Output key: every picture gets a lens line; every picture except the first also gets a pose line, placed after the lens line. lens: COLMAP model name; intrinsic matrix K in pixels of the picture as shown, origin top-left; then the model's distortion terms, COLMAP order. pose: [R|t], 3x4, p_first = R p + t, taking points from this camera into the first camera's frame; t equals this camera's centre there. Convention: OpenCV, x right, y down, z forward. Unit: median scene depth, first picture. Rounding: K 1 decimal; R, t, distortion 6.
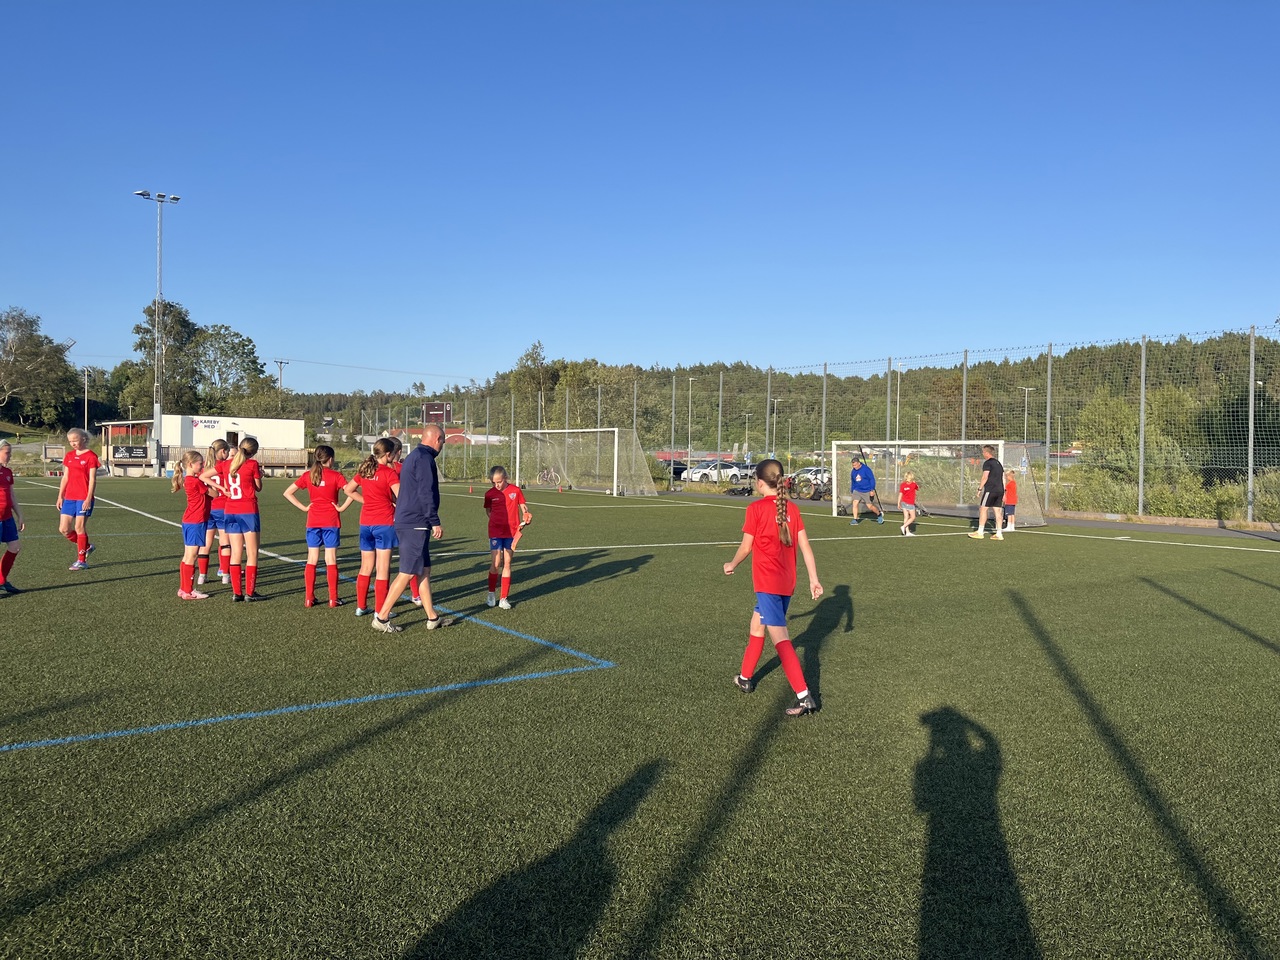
lens RADIAL K [[959.9, 0, 638.3], [0, 959.9, 476.5], [0, 0, 1]] dist [0.043664, -0.044766]
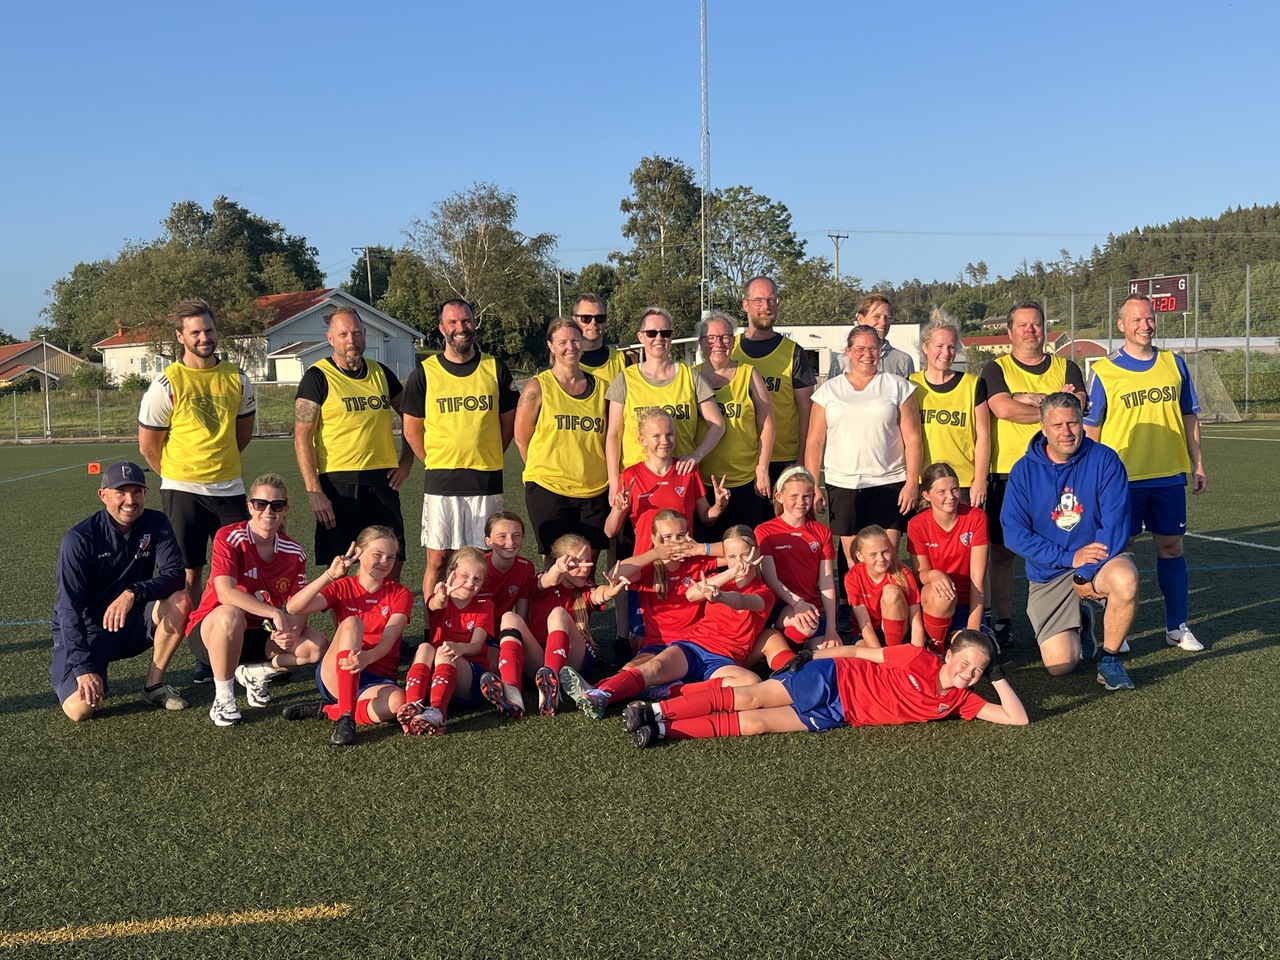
lens RADIAL K [[1529.2, 0, 649.0], [0, 1529.2, 484.5], [0, 0, 1]] dist [0.064716, 0.000000]
pose [[0.908118, -0.013151, -0.418507, -0.085448], [0.032564, 0.998698, 0.039276, -0.001494], [0.417445, -0.049296, 0.907364, 0.054239]]
